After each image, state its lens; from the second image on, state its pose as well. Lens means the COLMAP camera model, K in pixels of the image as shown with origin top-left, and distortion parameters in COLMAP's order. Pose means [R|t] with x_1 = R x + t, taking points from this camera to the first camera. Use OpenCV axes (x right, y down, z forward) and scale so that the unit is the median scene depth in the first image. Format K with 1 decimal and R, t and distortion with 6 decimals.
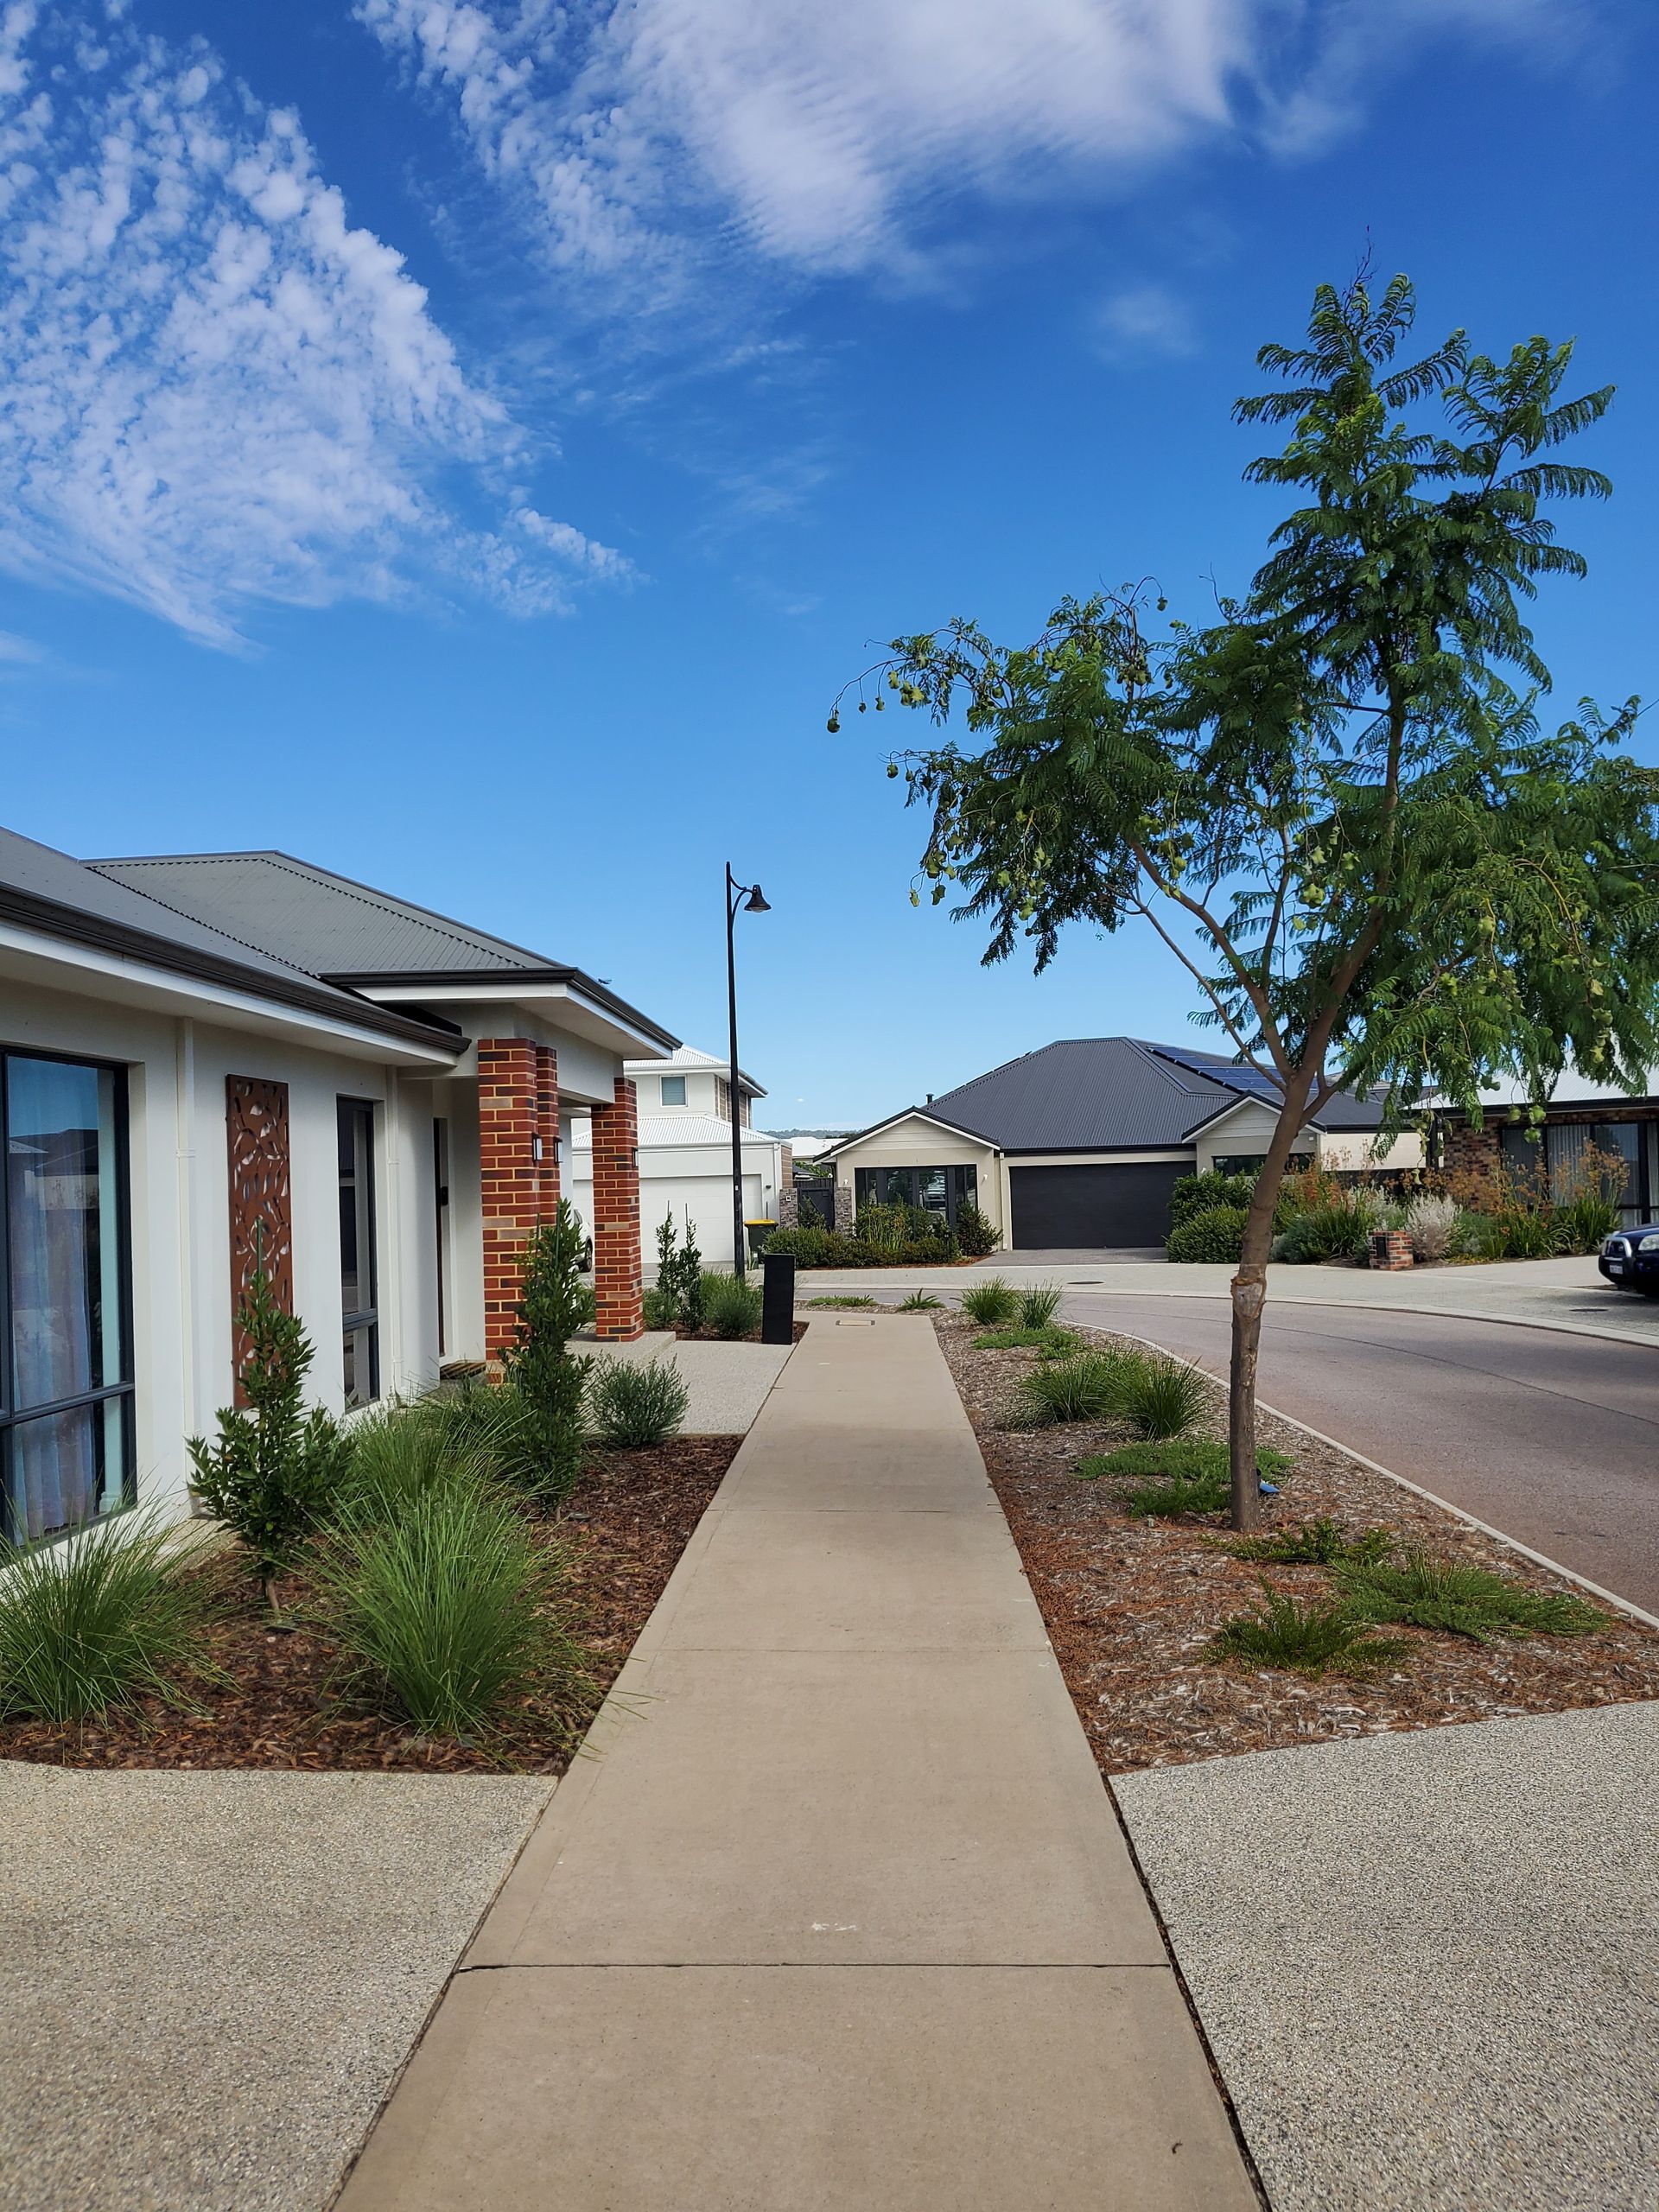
lens RADIAL K [[1682.6, 0, 830.0], [0, 1682.6, 1181.2], [0, 0, 1]] dist [-0.000186, 0.052878]
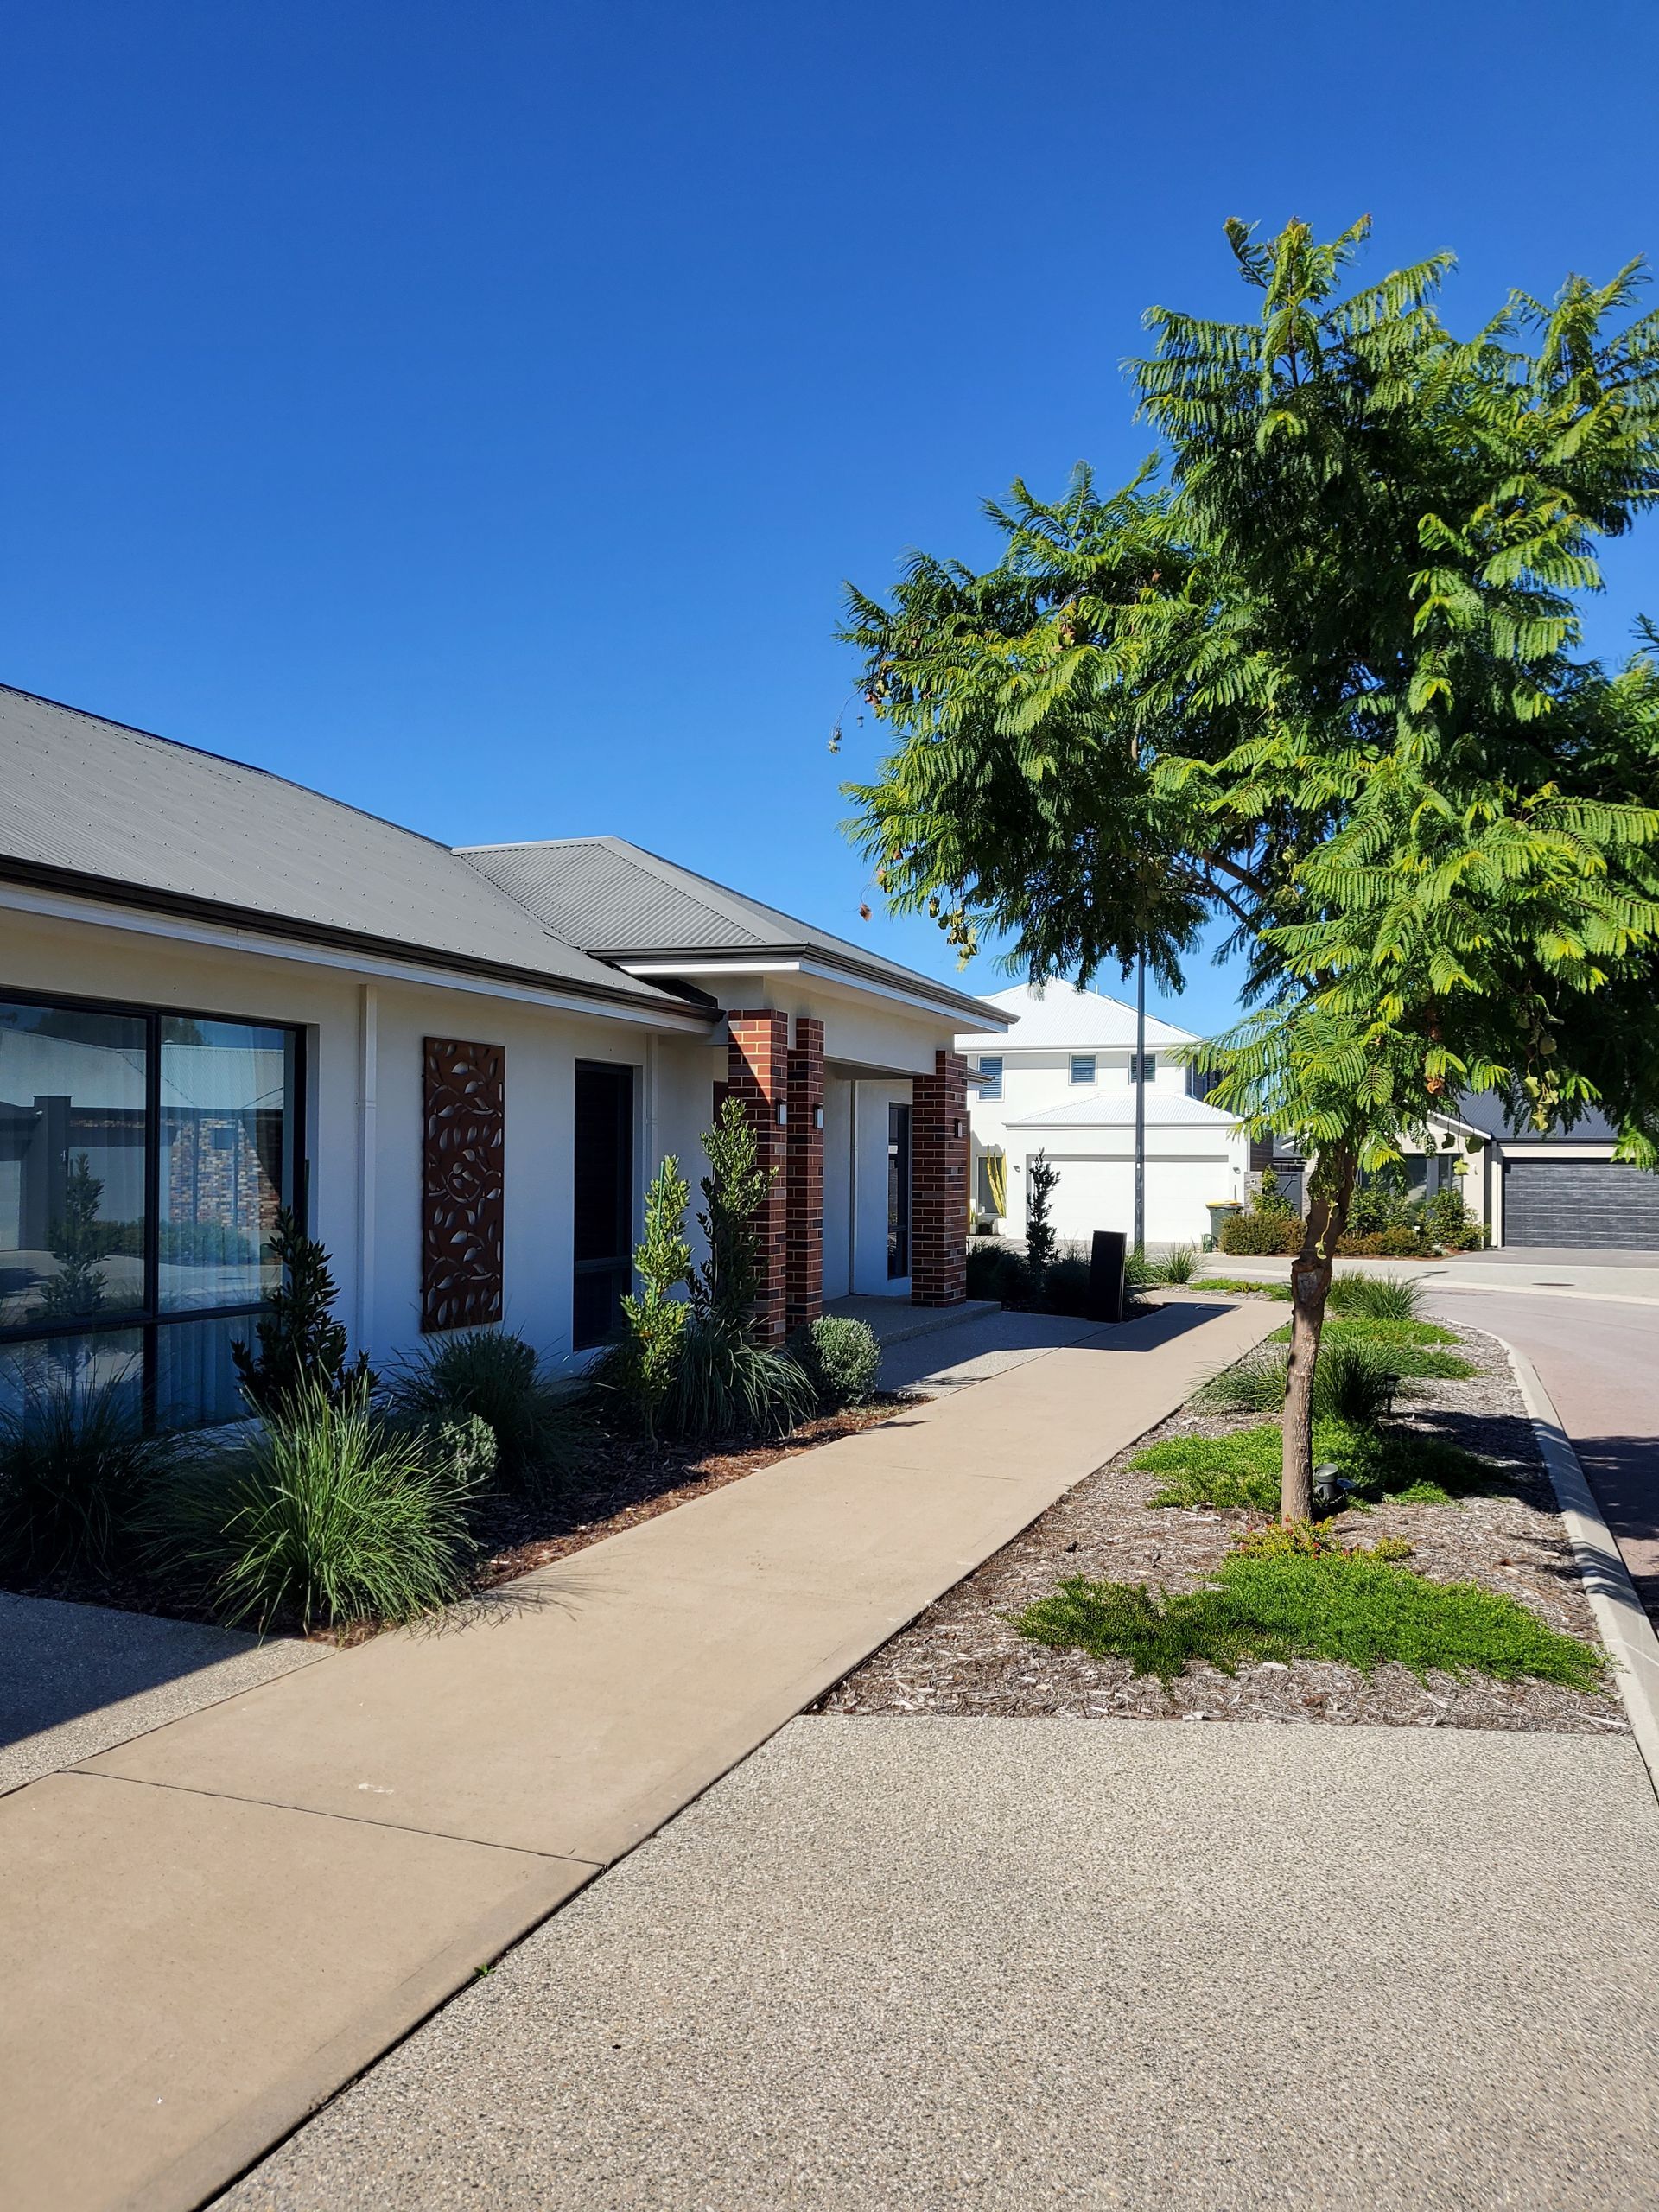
lens RADIAL K [[1682.6, 0, 830.0], [0, 1682.6, 1181.2], [0, 0, 1]] dist [-0.000186, 0.052878]
pose [[0.946034, 0.037318, -0.321913, 0.224796], [-0.033184, 0.999281, 0.018322, 0.002509], [0.322365, -0.006651, 0.946592, 0.012945]]
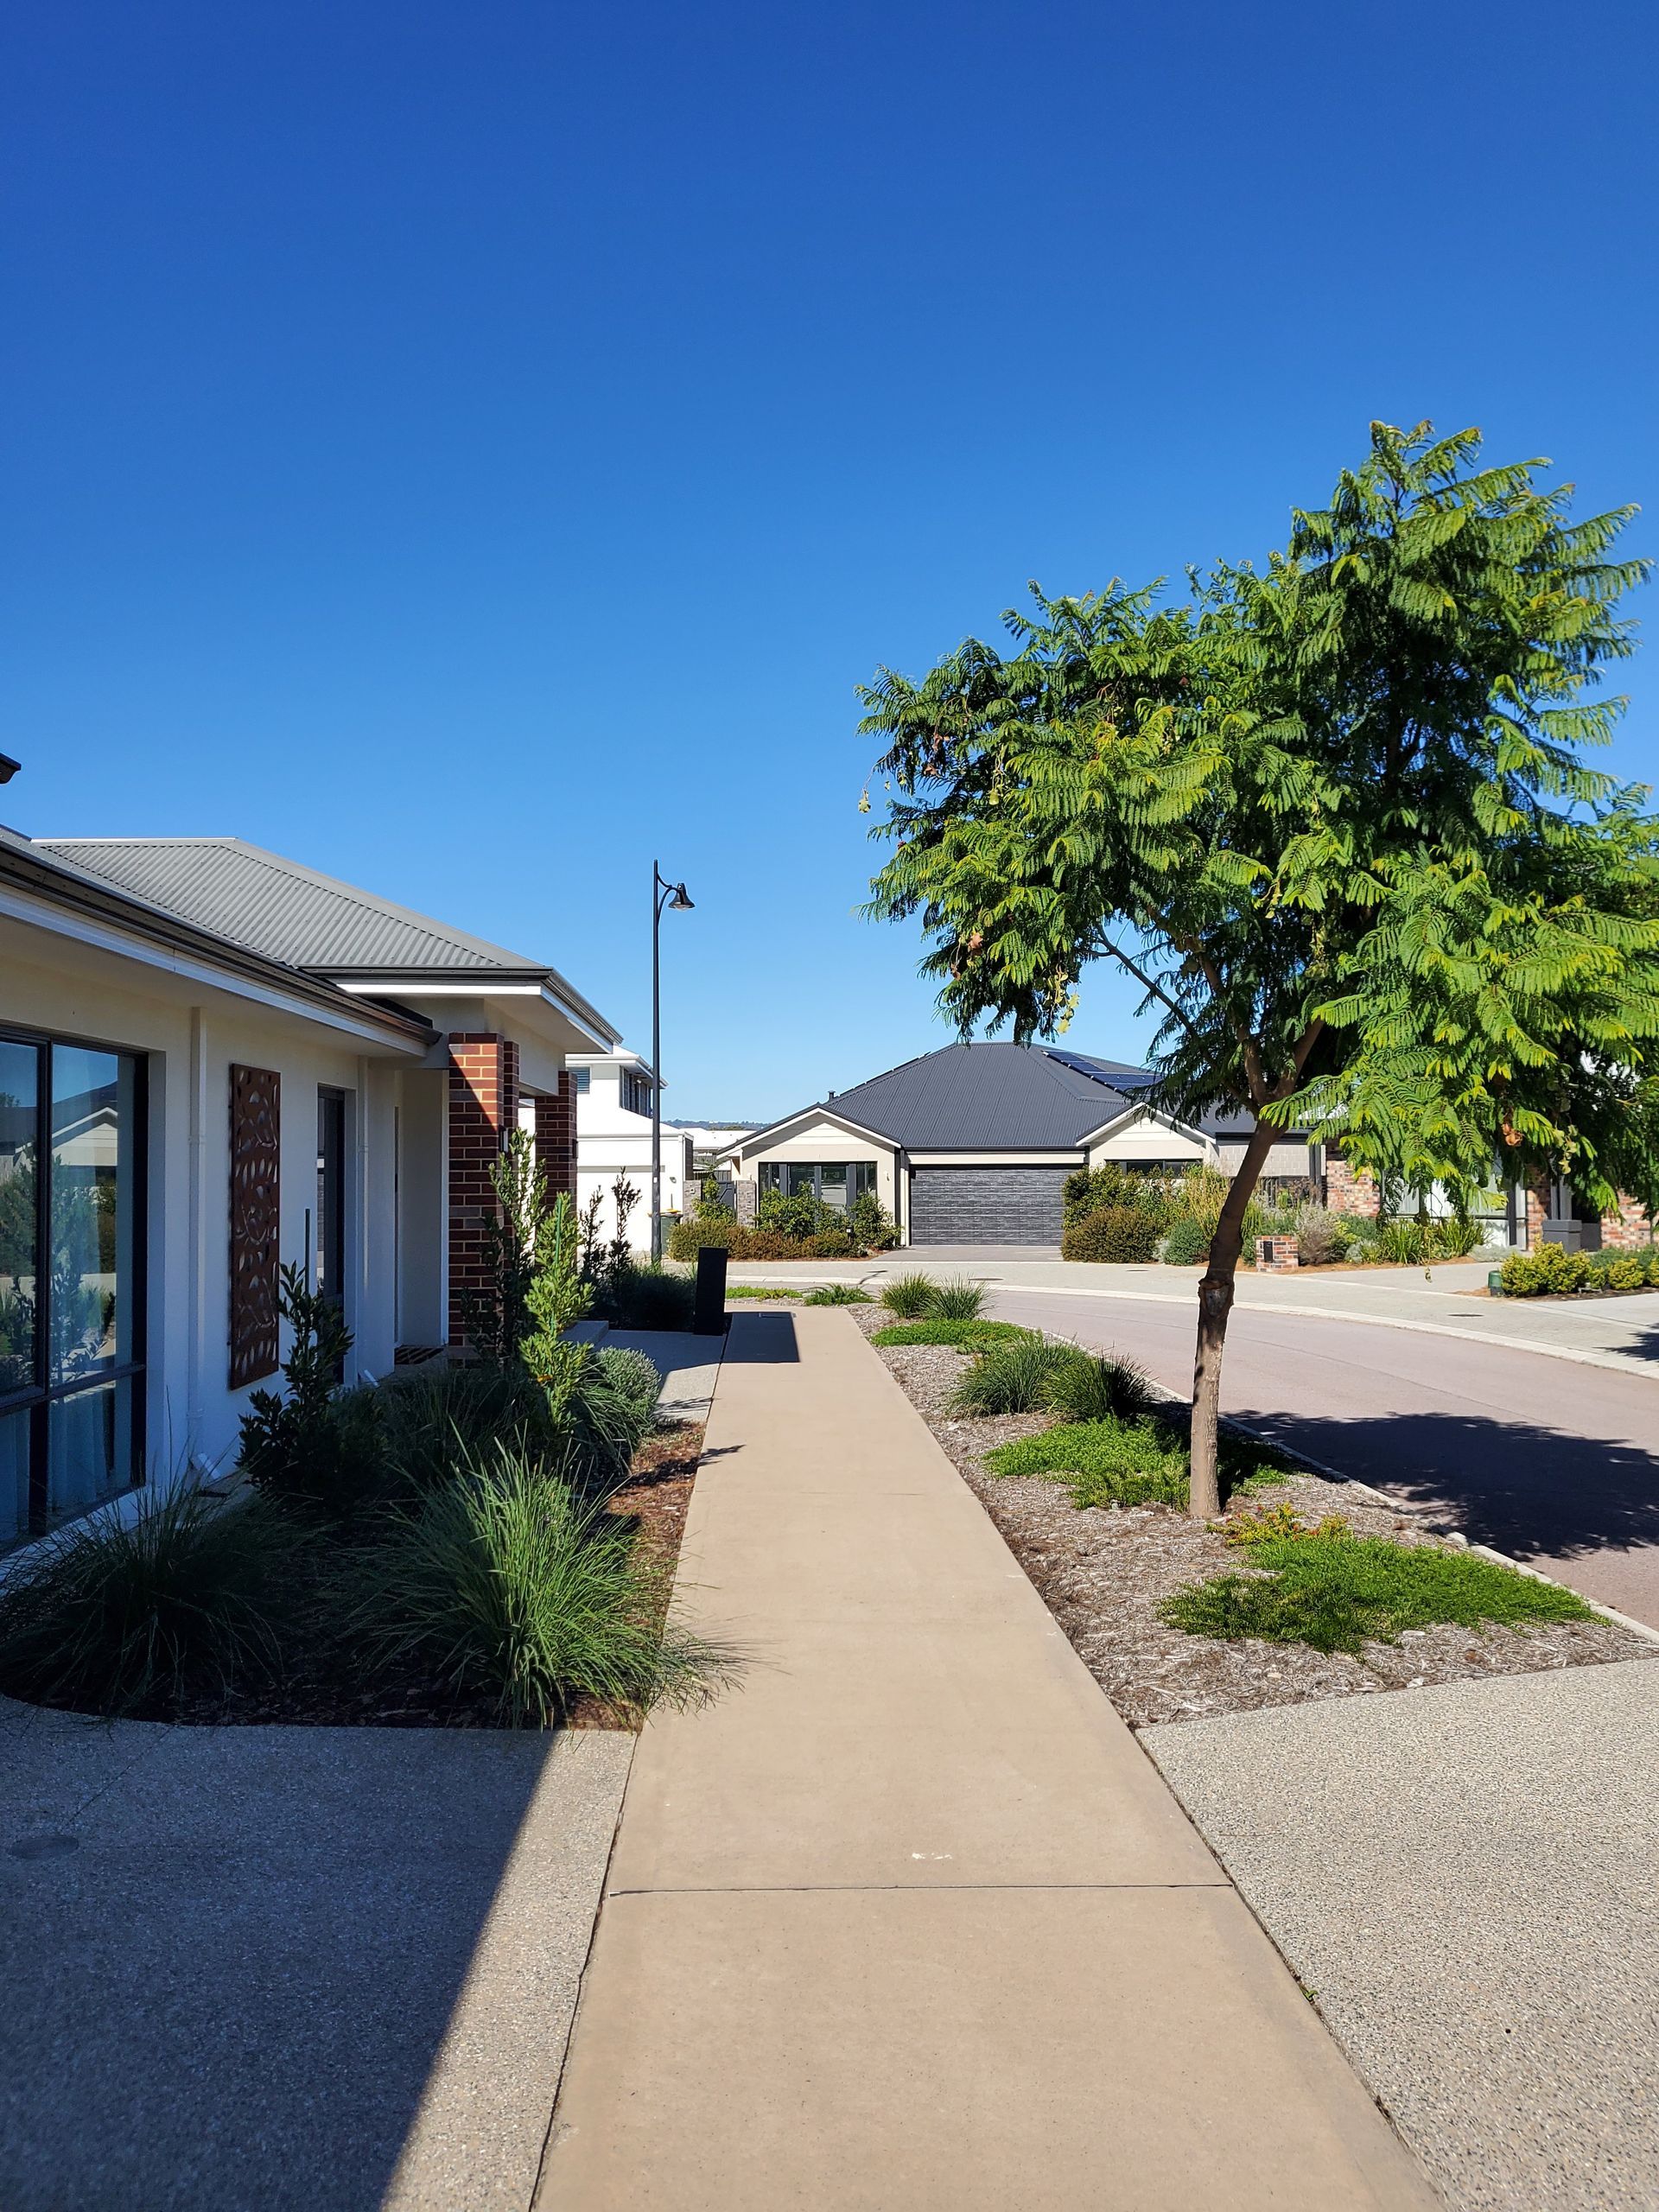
lens RADIAL K [[1671.9, 0, 836.8], [0, 1671.9, 1144.5], [0, 0, 1]] dist [-0.007244, 0.068466]
pose [[0.996830, 0.024177, 0.075799, -0.055527], [-0.022914, 0.999584, -0.017497, -0.004348], [-0.076191, 0.015705, 0.996970, -0.041659]]
